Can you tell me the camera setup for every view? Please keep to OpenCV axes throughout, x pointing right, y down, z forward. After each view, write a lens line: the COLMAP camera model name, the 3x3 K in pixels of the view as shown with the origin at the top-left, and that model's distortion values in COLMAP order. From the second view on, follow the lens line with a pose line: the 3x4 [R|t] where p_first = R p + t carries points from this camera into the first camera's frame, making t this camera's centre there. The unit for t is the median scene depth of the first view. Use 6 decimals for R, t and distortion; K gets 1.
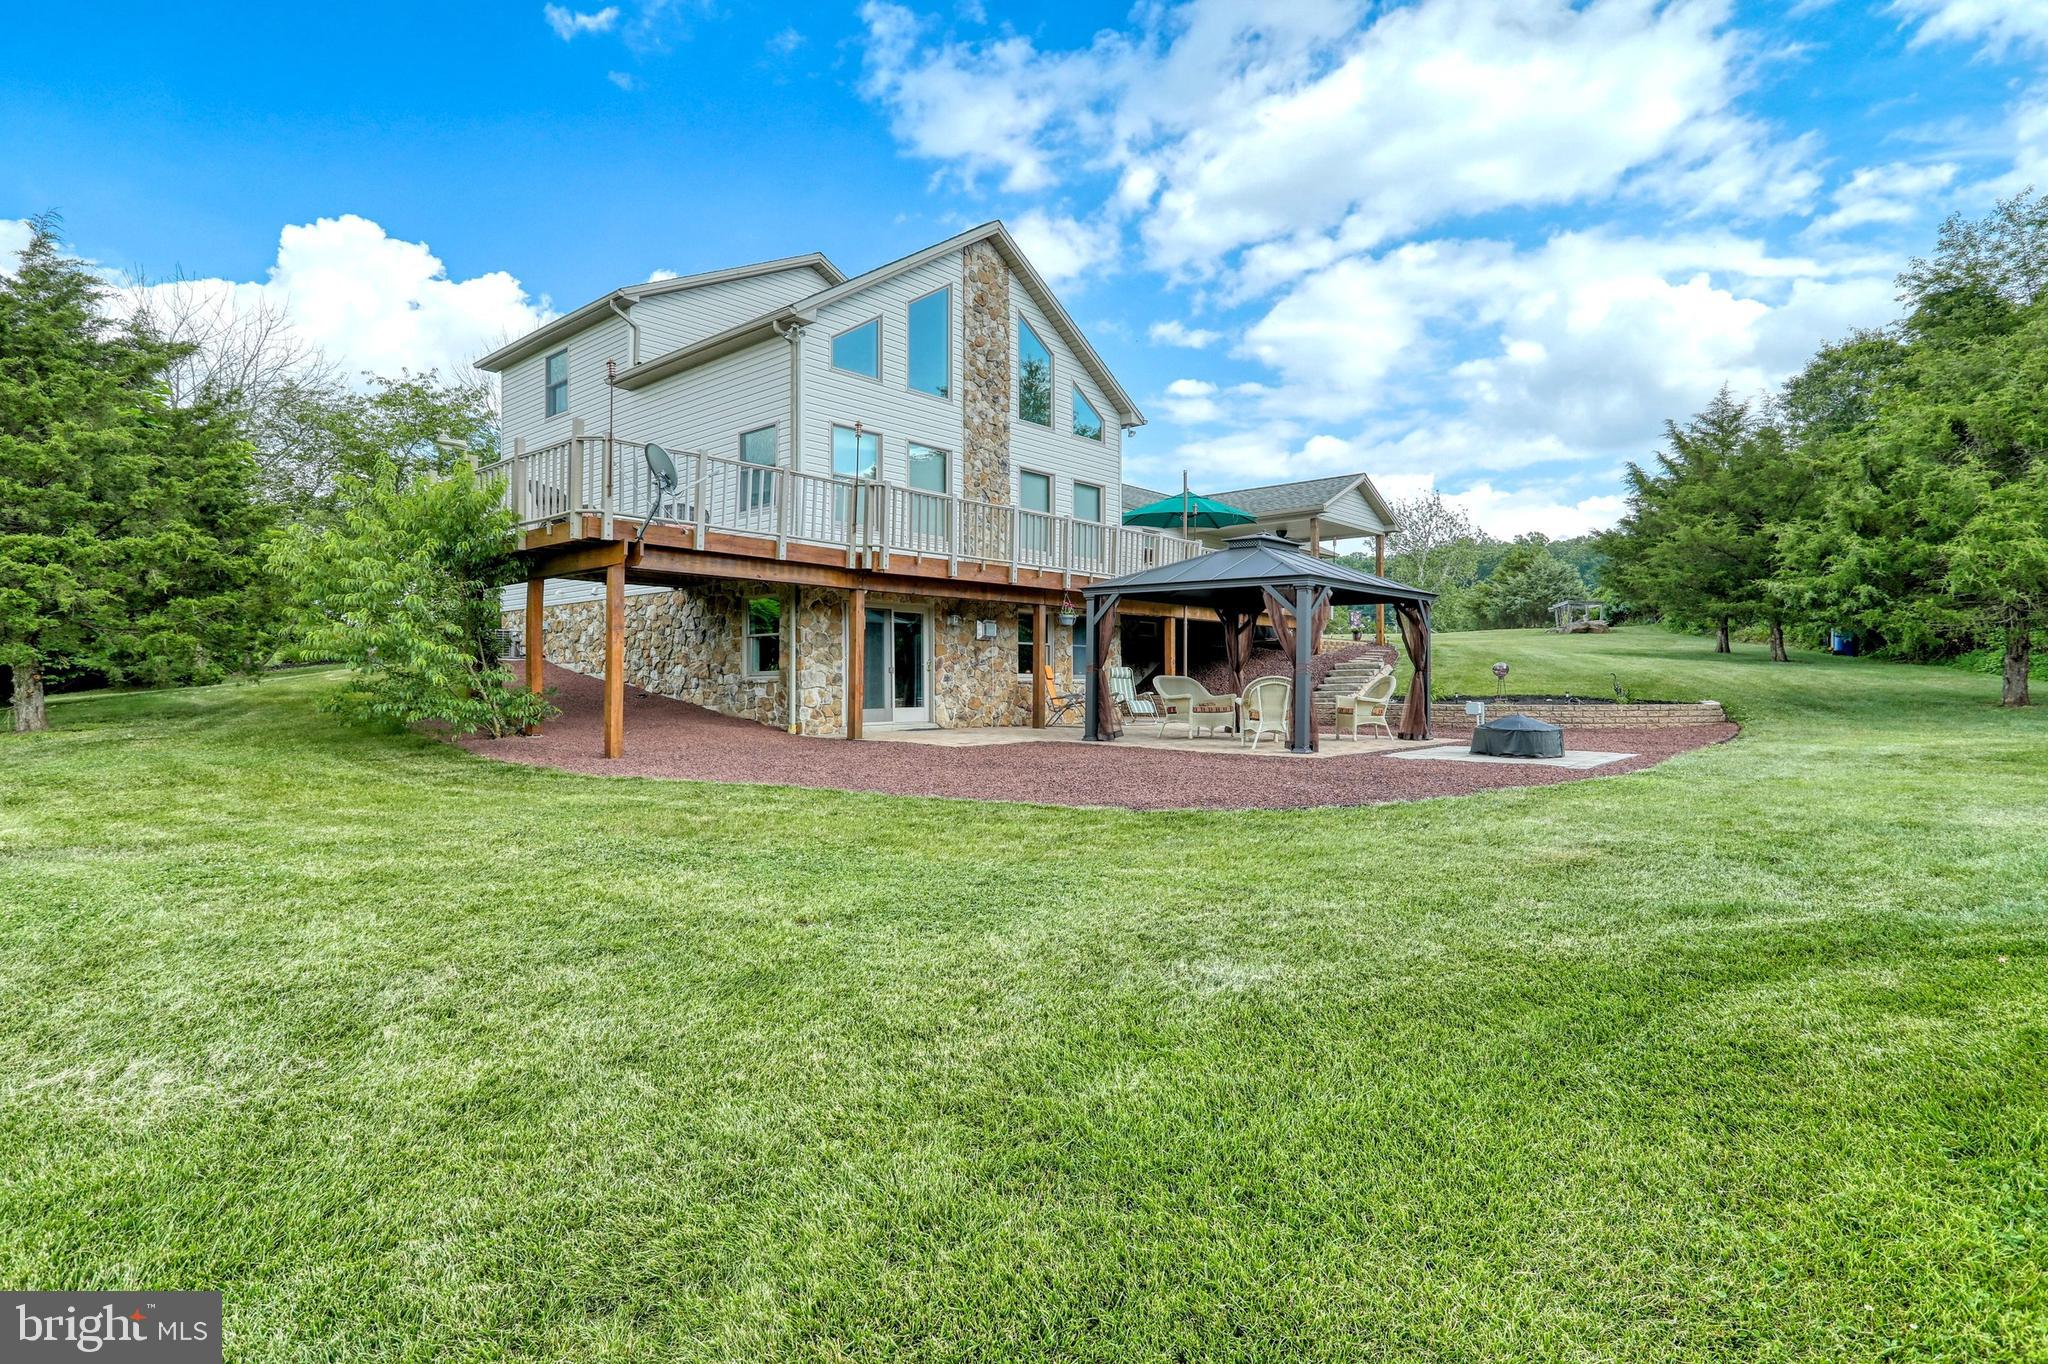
lens RADIAL K [[970.8, 0, 1028.6], [0, 970.8, 673.9], [0, 0, 1]] dist [-0.006937, 0.002246]
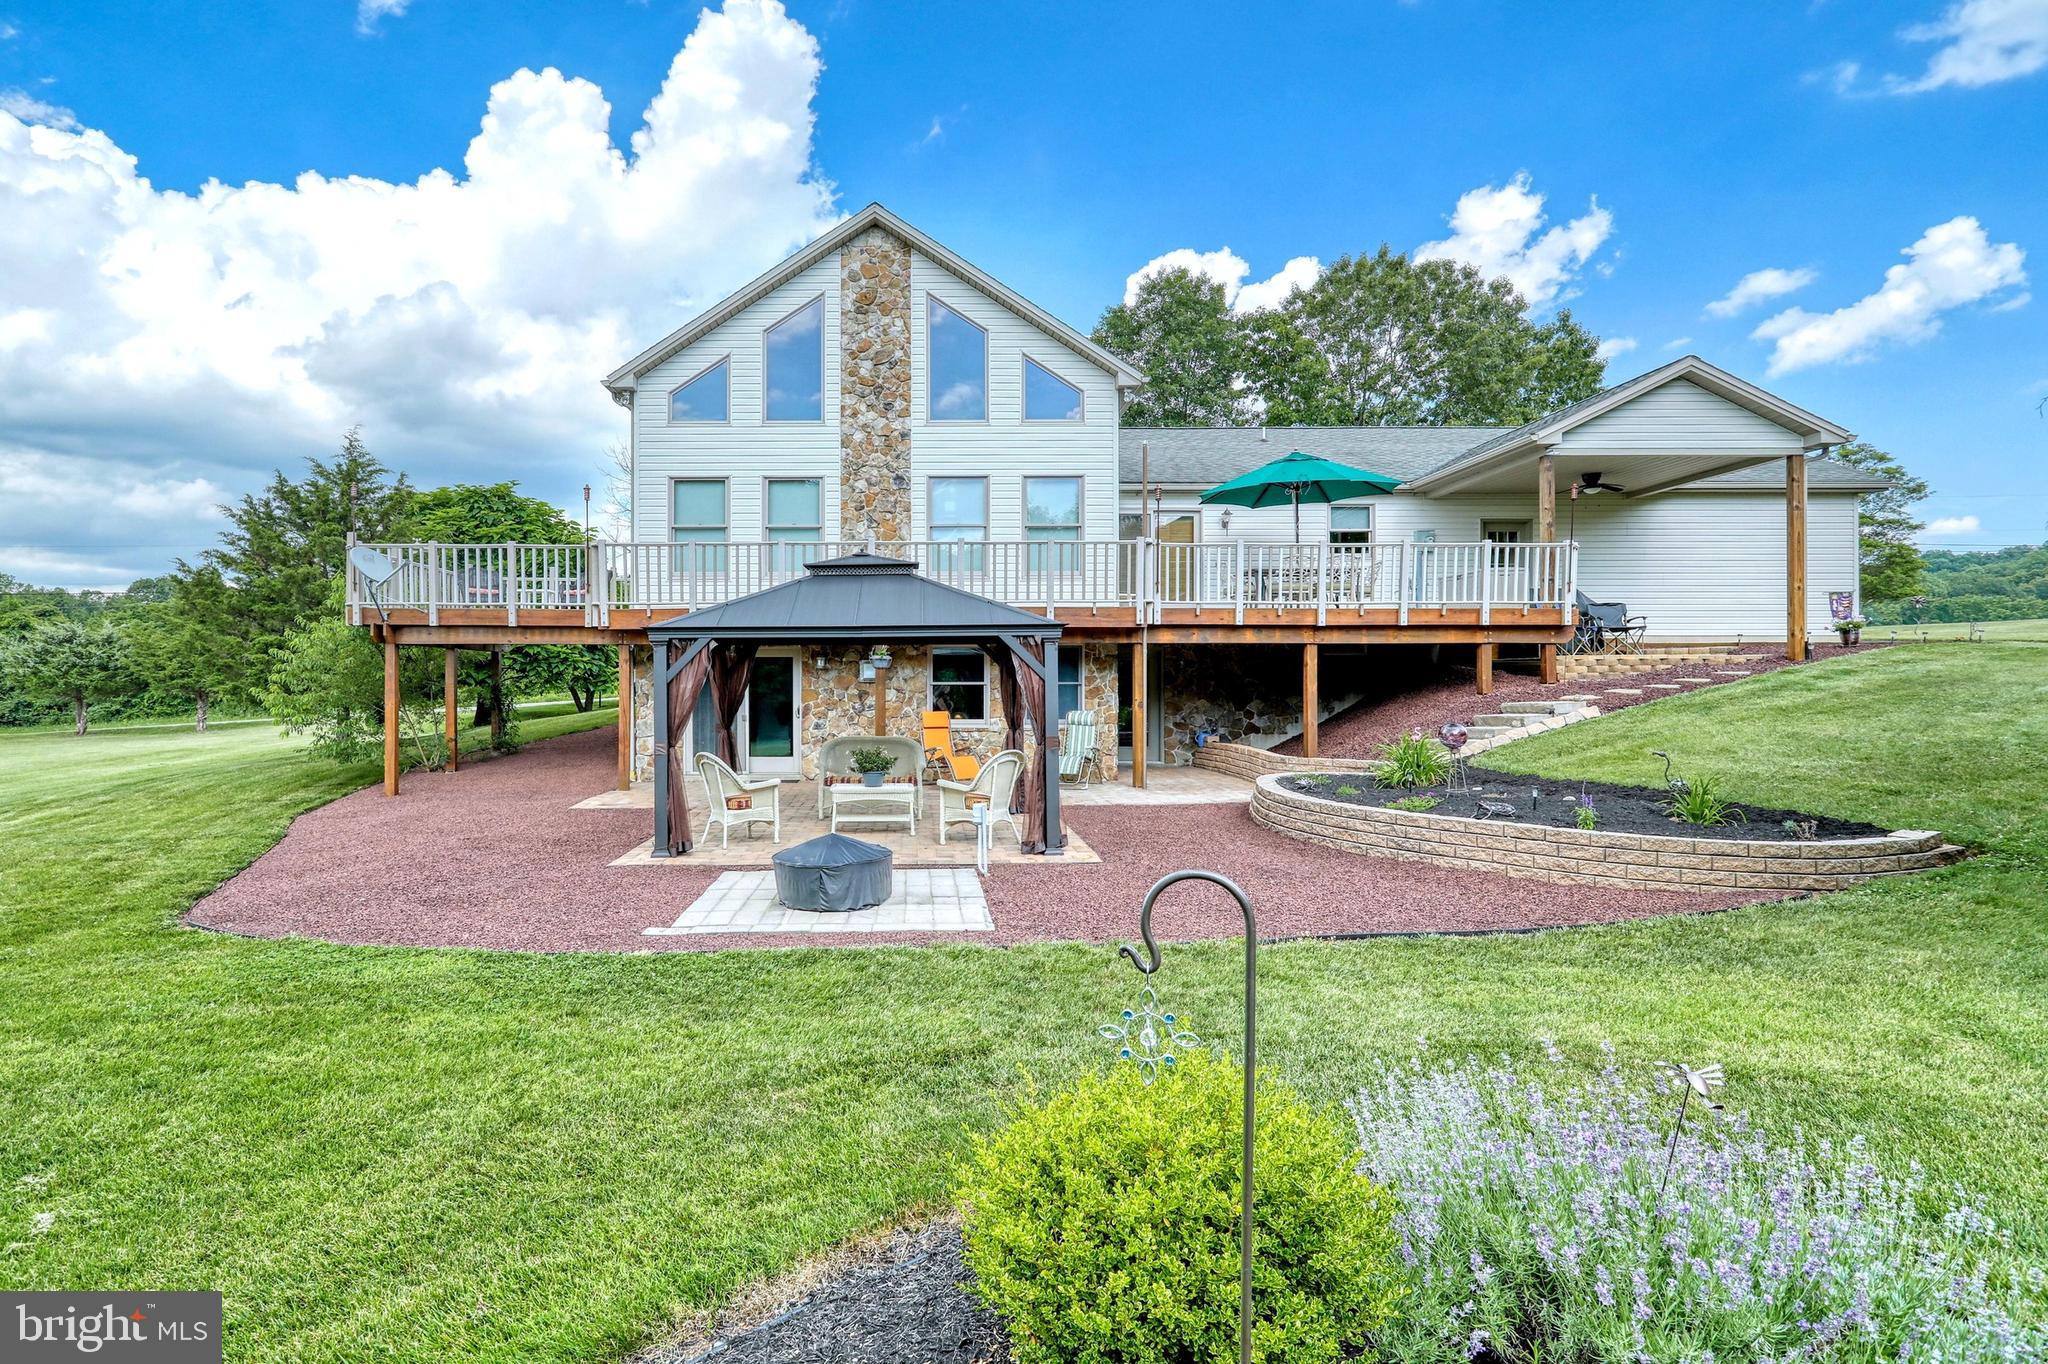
lens RADIAL K [[970.8, 0, 1024.4], [0, 970.8, 691.5], [0, 0, 1]] dist [-0.006937, 0.002246]
pose [[0.652302, 0.007439, -0.757922, 0.711123], [-0.005496, 0.999972, 0.005085, -0.032134], [0.757939, 0.000848, 0.652325, 0.527838]]
